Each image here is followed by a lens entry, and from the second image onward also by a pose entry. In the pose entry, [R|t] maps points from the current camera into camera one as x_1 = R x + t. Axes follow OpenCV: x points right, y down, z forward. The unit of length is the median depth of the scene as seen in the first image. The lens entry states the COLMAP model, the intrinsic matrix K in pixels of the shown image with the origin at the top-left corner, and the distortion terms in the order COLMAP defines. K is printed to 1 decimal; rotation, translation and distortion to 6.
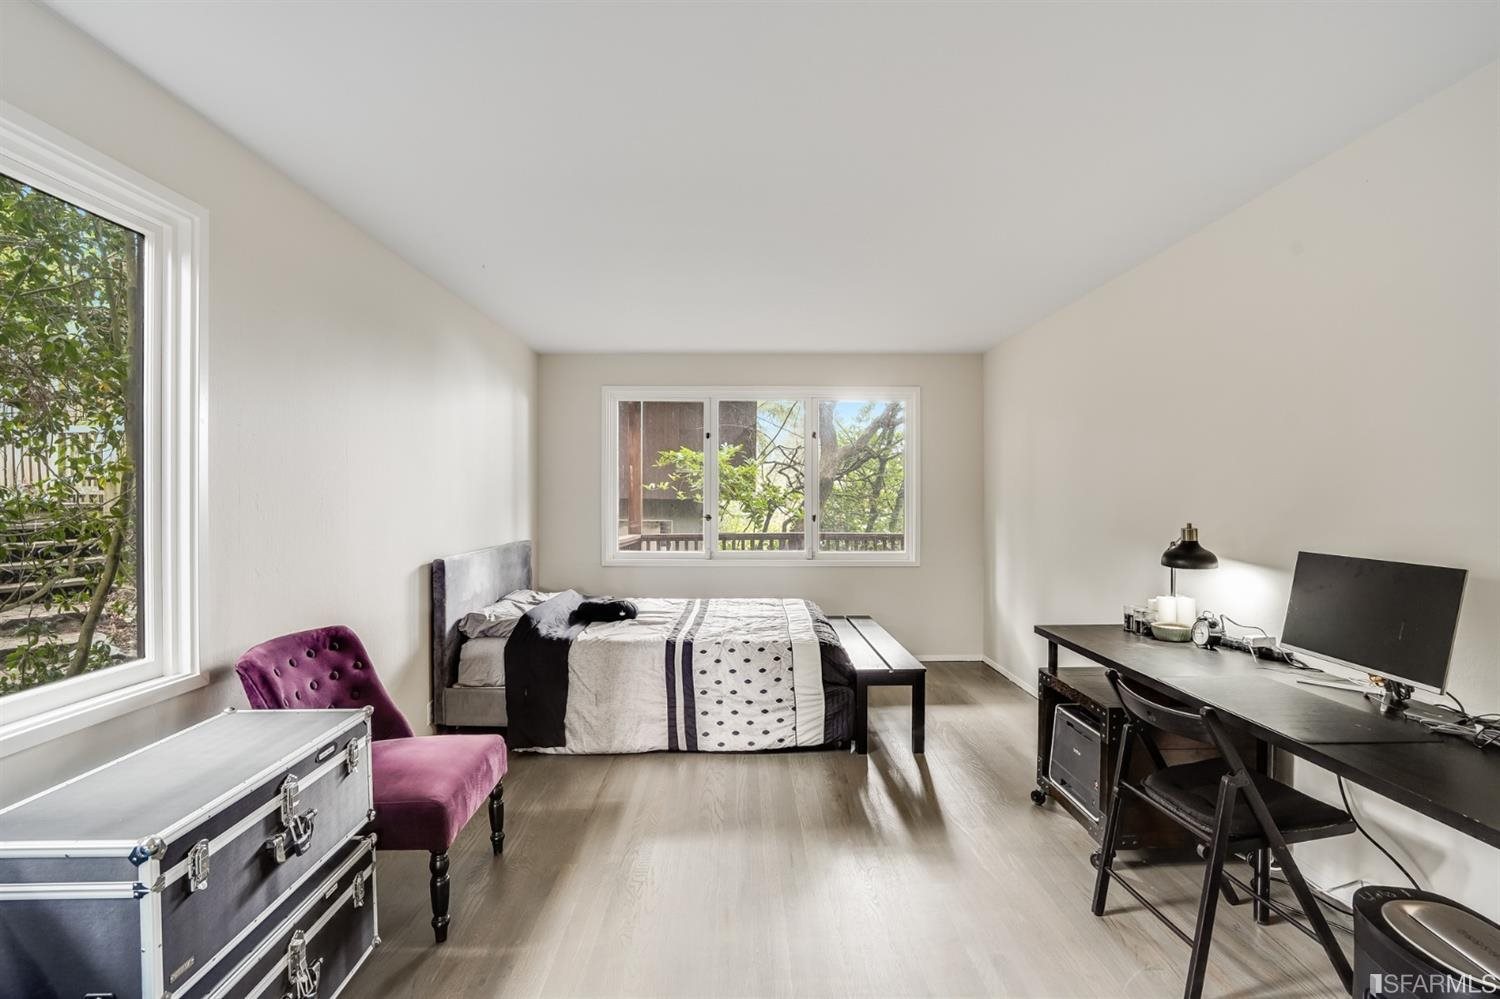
lens RADIAL K [[687.9, 0, 745.7], [0, 687.9, 507.6], [0, 0, 1]] dist [-0.052754, 0.022452]
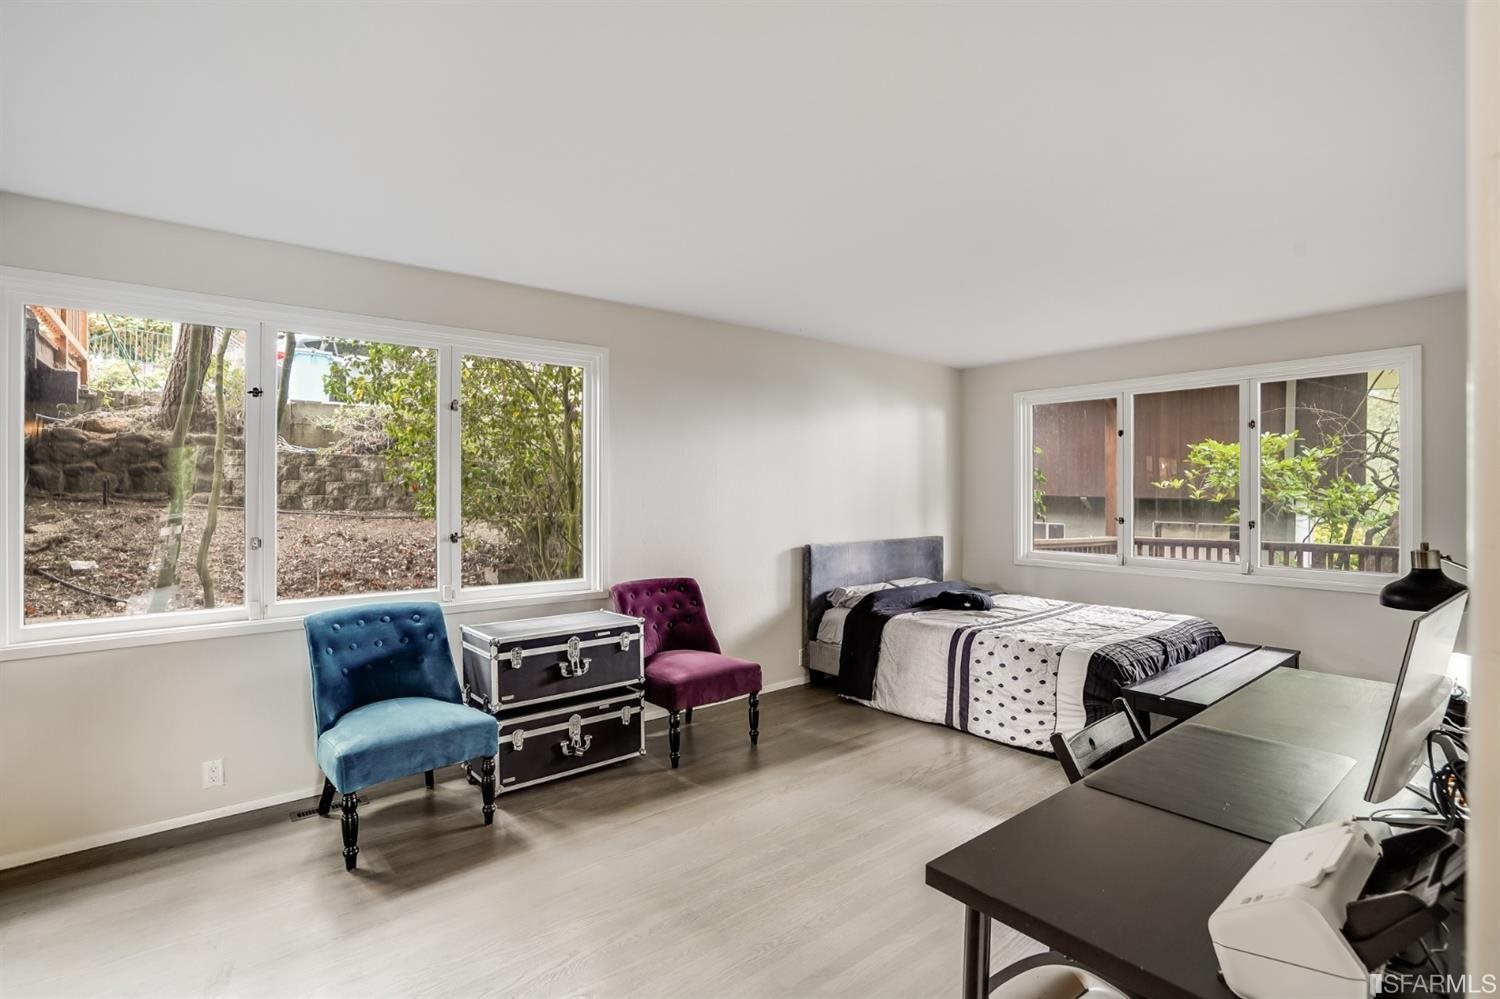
lens RADIAL K [[687.9, 0, 745.7], [0, 687.9, 507.6], [0, 0, 1]] dist [-0.052754, 0.022452]
pose [[0.641806, 0.014528, -0.766729, 0.526023], [-0.013474, 0.999880, 0.007667, -0.005923], [0.766748, 0.005410, 0.641925, 0.028403]]
